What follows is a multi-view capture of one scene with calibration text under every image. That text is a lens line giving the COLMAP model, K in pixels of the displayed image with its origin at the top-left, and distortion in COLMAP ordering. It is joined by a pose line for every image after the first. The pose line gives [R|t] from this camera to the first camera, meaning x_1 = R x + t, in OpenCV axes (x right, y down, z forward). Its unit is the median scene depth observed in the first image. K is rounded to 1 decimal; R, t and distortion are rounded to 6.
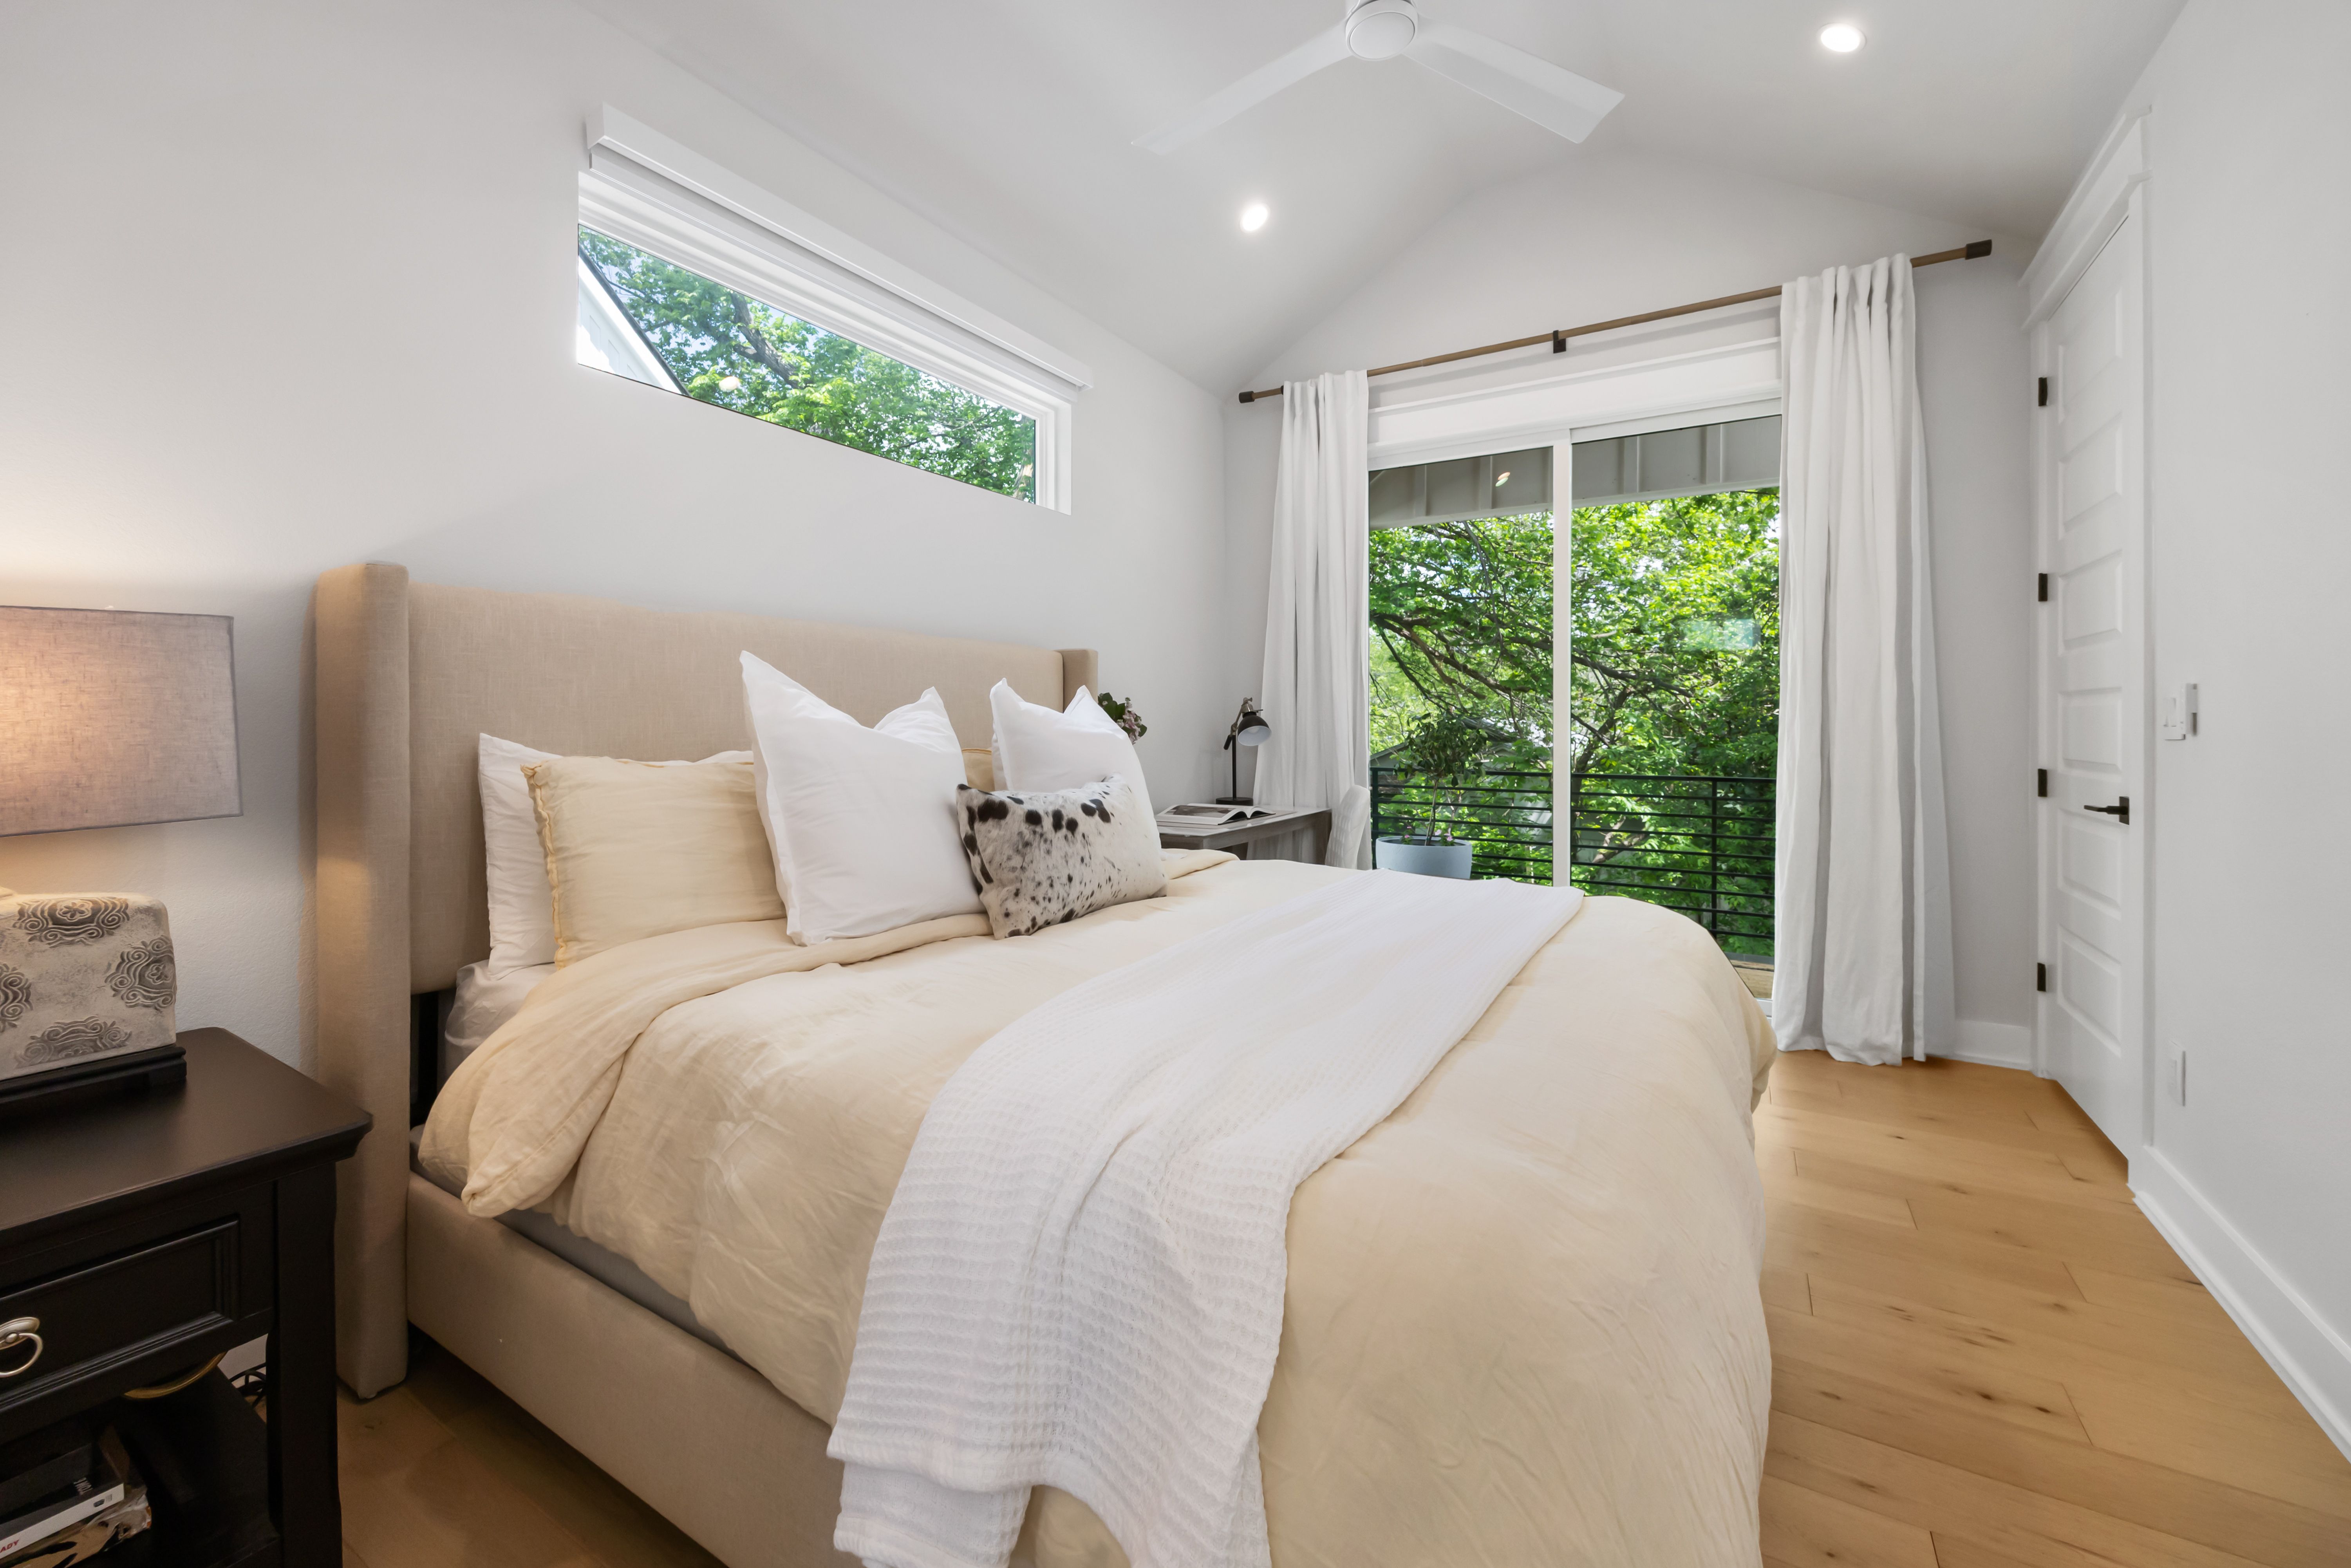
lens RADIAL K [[937.1, 0, 1174.6], [0, 937.1, 714.9], [0, 0, 1]] dist [0.001076, 0.000092]
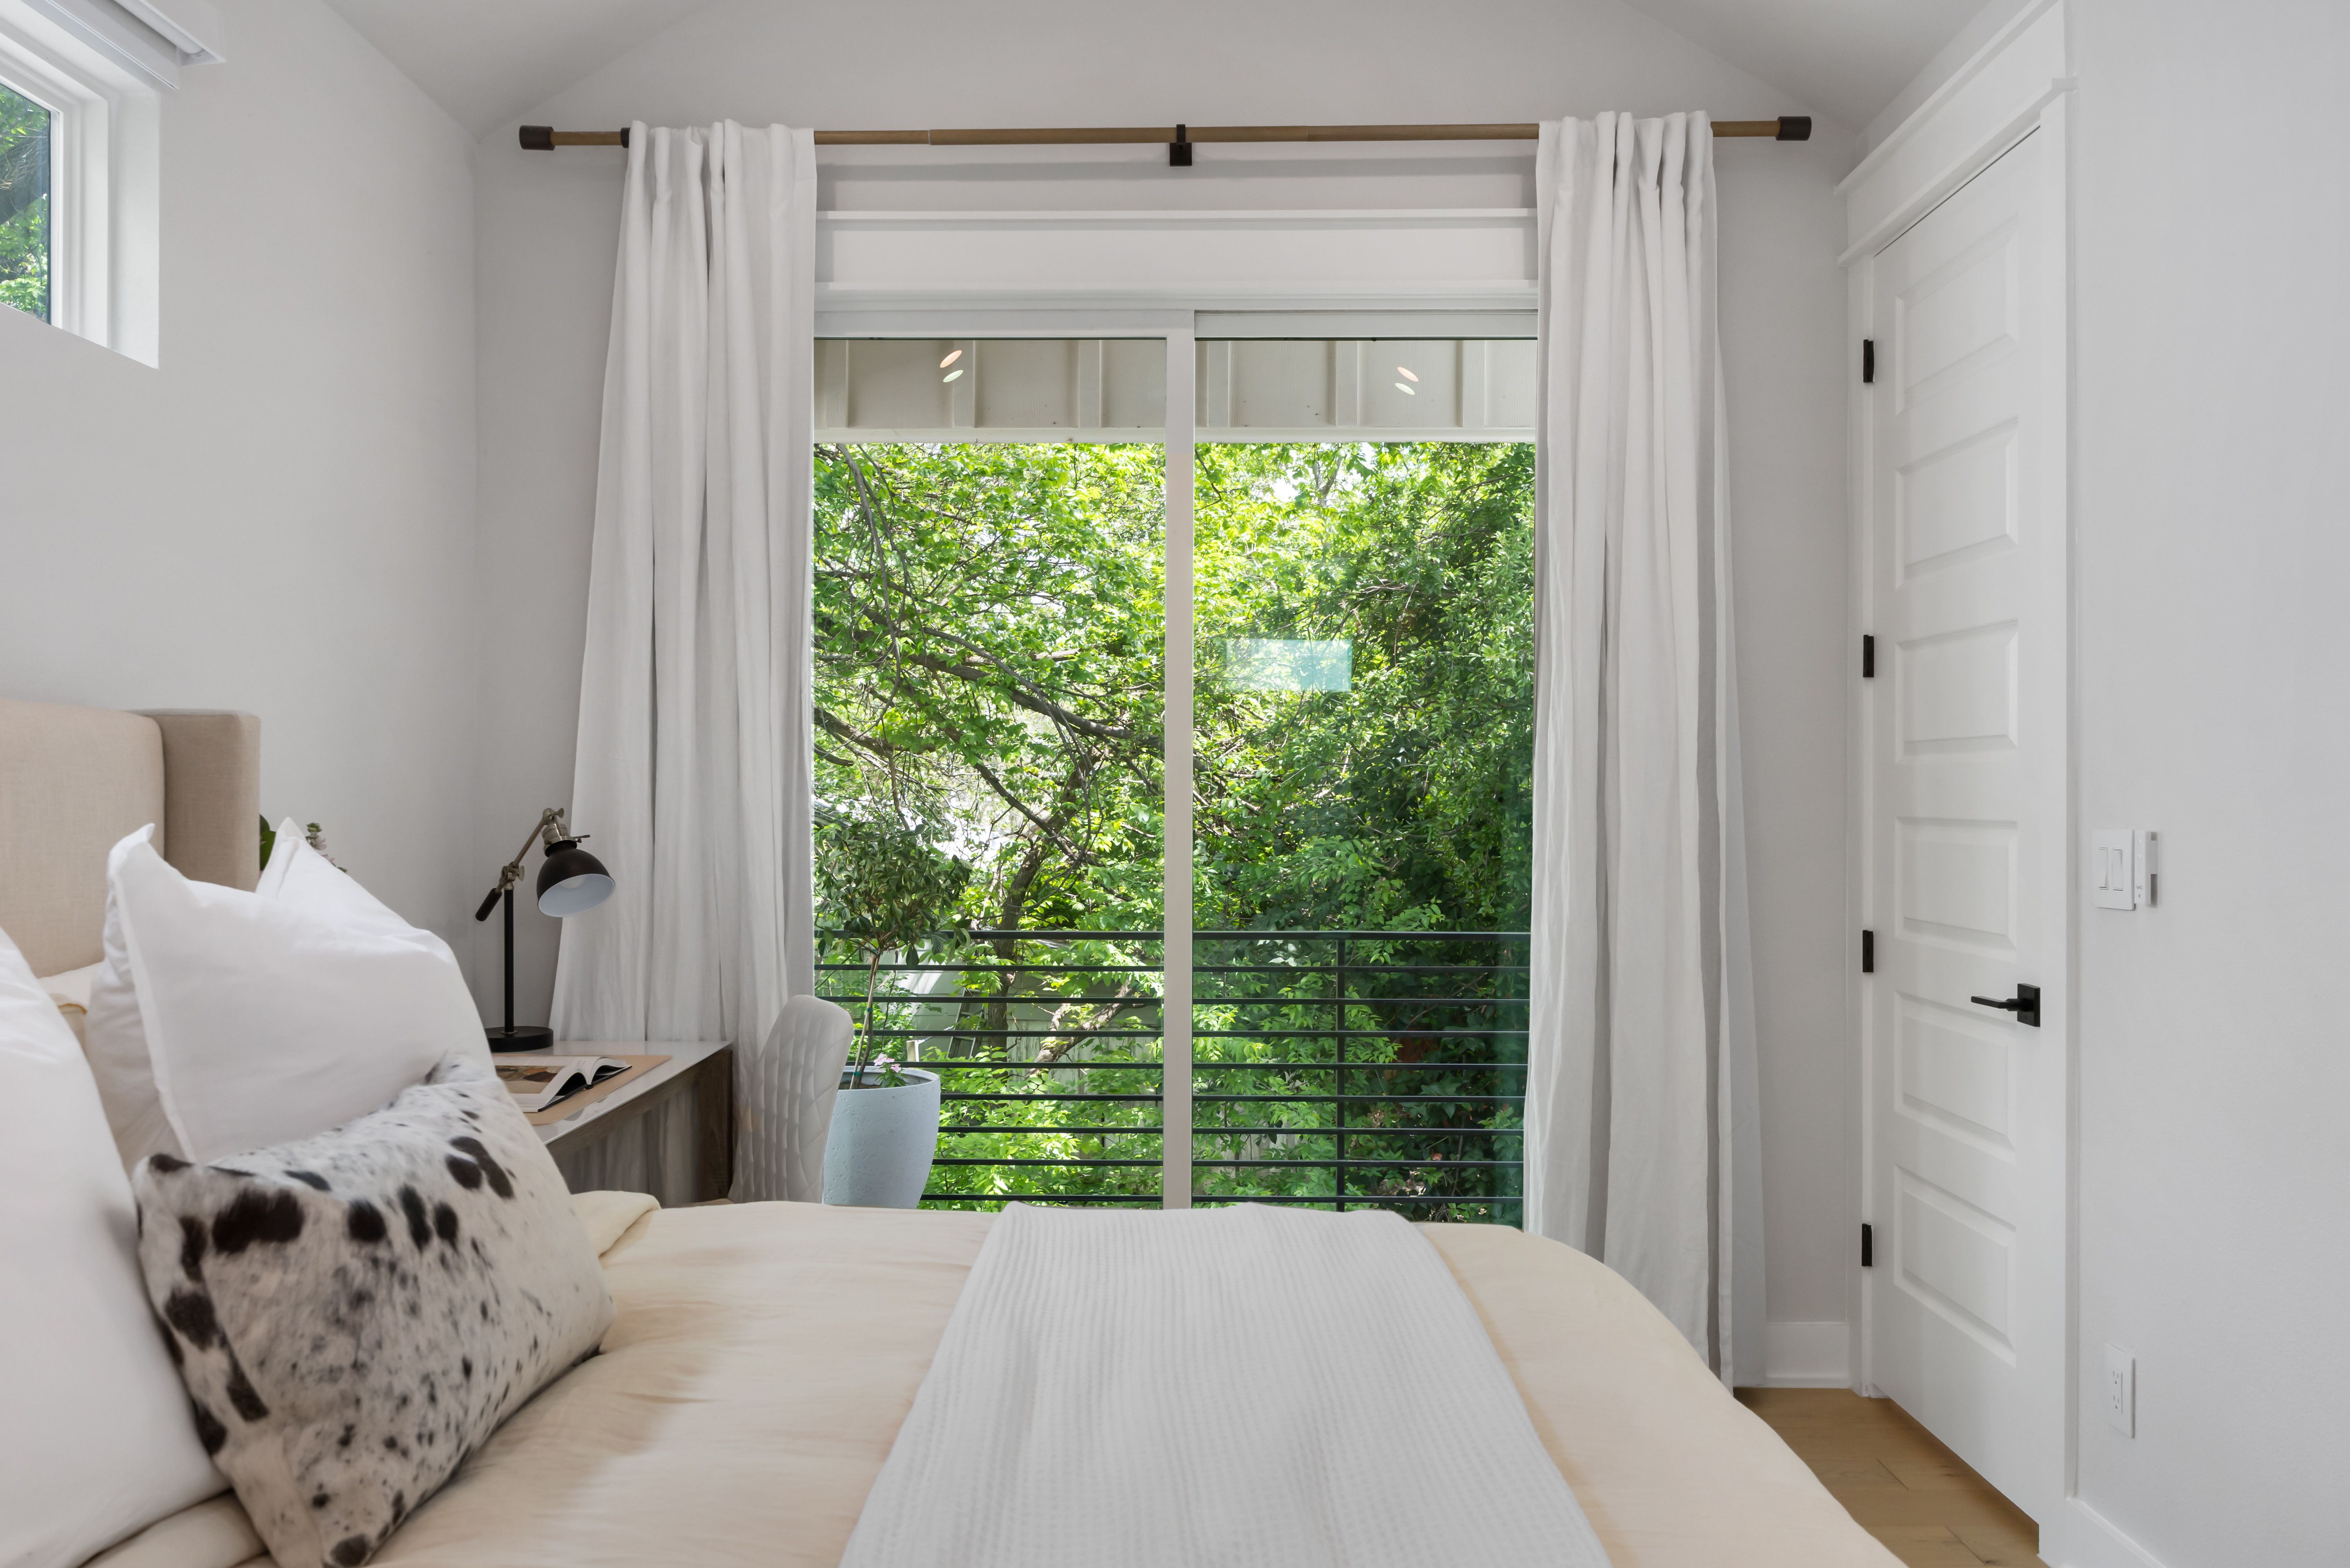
lens RADIAL K [[1840.2, 0, 1175.0], [0, 1840.2, 784.0], [0, 0, 1]] dist [0.000348, -0.004344]
pose [[0.865527, 0.003642, 0.500850, -0.155360], [-0.003998, 0.999992, -0.000363, -0.044634], [-0.500847, -0.001688, 0.865534, 0.122307]]
